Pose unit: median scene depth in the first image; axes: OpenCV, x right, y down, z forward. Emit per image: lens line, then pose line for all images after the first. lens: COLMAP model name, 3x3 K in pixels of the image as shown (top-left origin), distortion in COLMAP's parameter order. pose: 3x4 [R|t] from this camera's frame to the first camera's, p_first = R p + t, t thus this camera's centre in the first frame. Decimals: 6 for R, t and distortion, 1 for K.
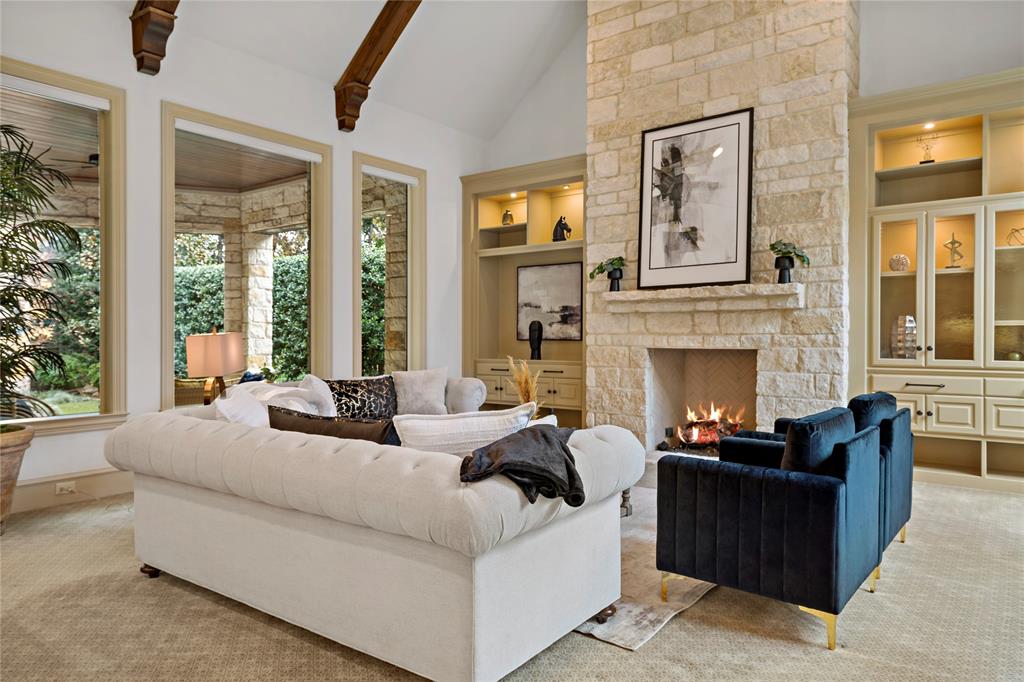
lens RADIAL K [[679.3, 0, 494.9], [0, 679.3, 336.7], [0, 0, 1]] dist [0.004887, 0.007566]
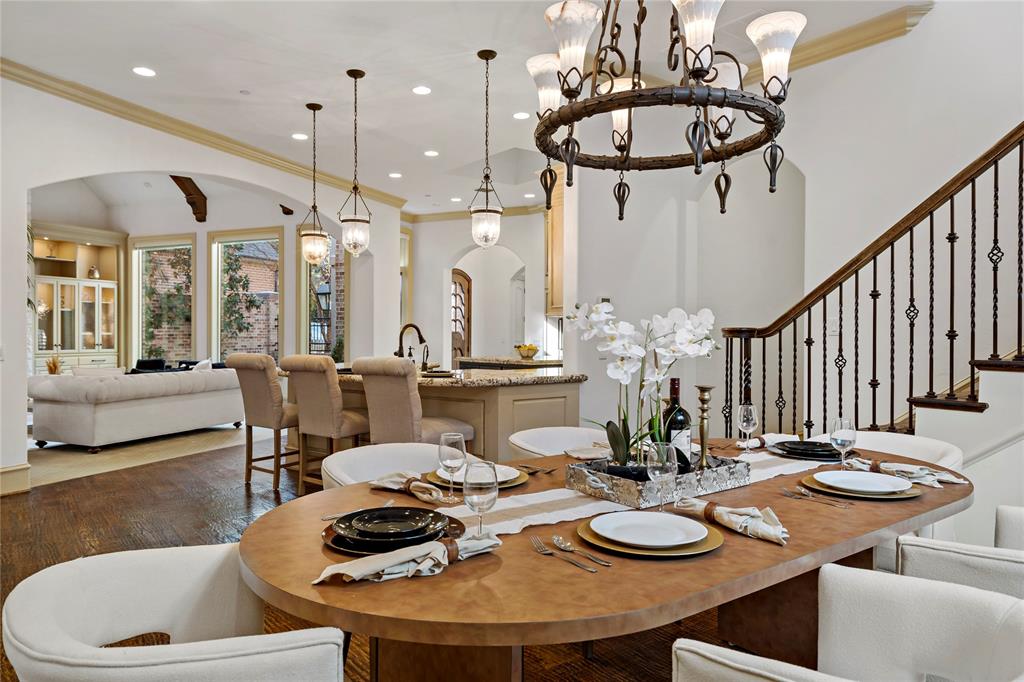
lens RADIAL K [[679.3, 0, 507.5], [0, 679.3, 338.0], [0, 0, 1]] dist [0.004887, 0.007566]
pose [[-0.265089, -0.002994, 0.964219, -1.567240], [0.003044, 0.999988, 0.003942, -0.007713], [-0.964219, 0.003980, -0.265077, 0.172303]]
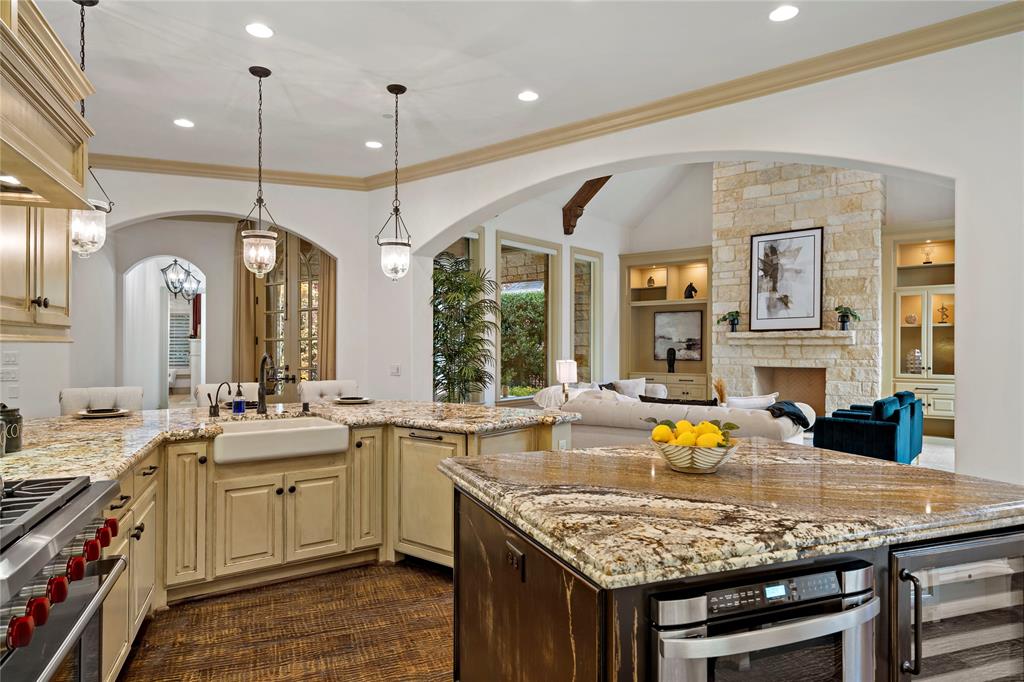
lens RADIAL K [[619.8, 0, 497.0], [0, 619.8, 345.9], [0, 0, 1]] dist [0.005234, 0.001726]
pose [[0.999524, 0.001886, -0.030808, -0.377921], [-0.001986, 0.999993, -0.003204, -0.028795], [0.030802, 0.003263, 0.999520, -0.564181]]
